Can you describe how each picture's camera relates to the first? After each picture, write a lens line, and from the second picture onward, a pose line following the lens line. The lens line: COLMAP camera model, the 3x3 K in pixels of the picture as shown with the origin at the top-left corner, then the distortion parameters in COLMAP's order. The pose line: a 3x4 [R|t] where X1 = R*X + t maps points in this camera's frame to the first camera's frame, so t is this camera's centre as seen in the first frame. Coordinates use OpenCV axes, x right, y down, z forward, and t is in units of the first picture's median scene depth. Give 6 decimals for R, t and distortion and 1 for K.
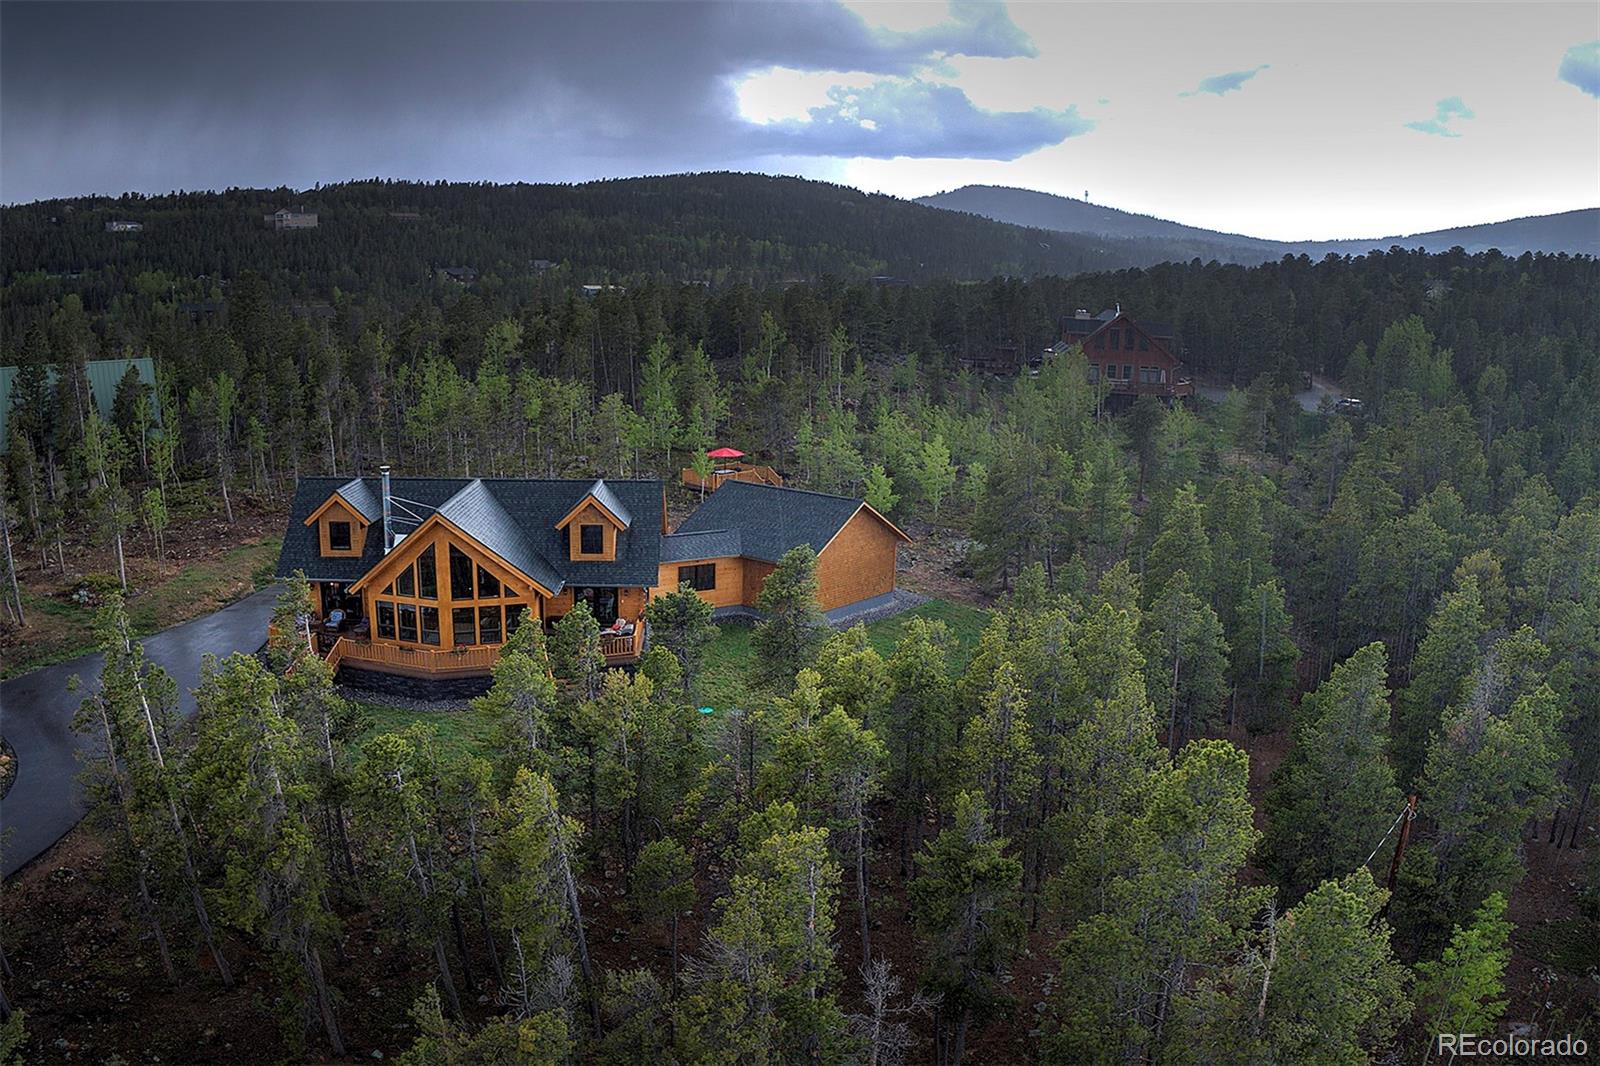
lens RADIAL K [[1155.6, 0, 769.3], [0, 1155.6, 529.7], [0, 0, 1]] dist [-0.284947, 0.099533]
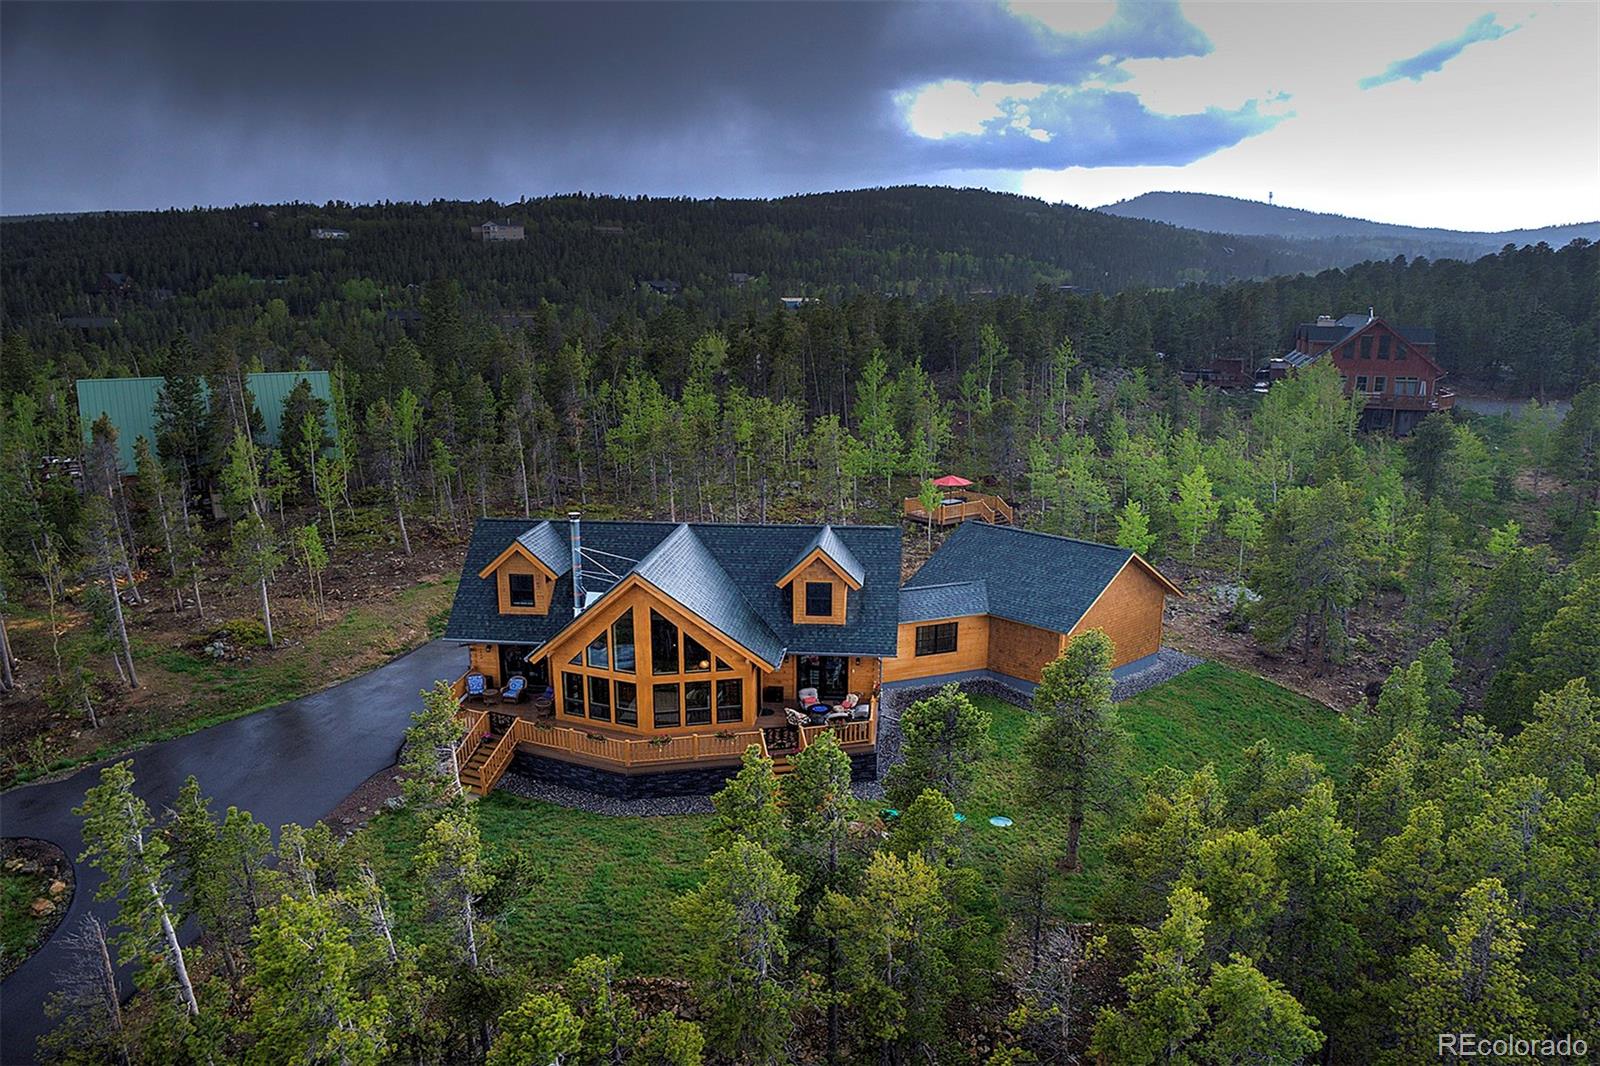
lens RADIAL K [[1052.9, 0, 778.5], [0, 1052.9, 538.8], [0, 0, 1]] dist [-0.097028, 0.003701]
pose [[0.987355, 0.013484, -0.157953, -0.040789], [-0.011062, 0.999808, 0.016204, -0.032437], [0.158141, -0.014252, 0.987314, 0.149621]]
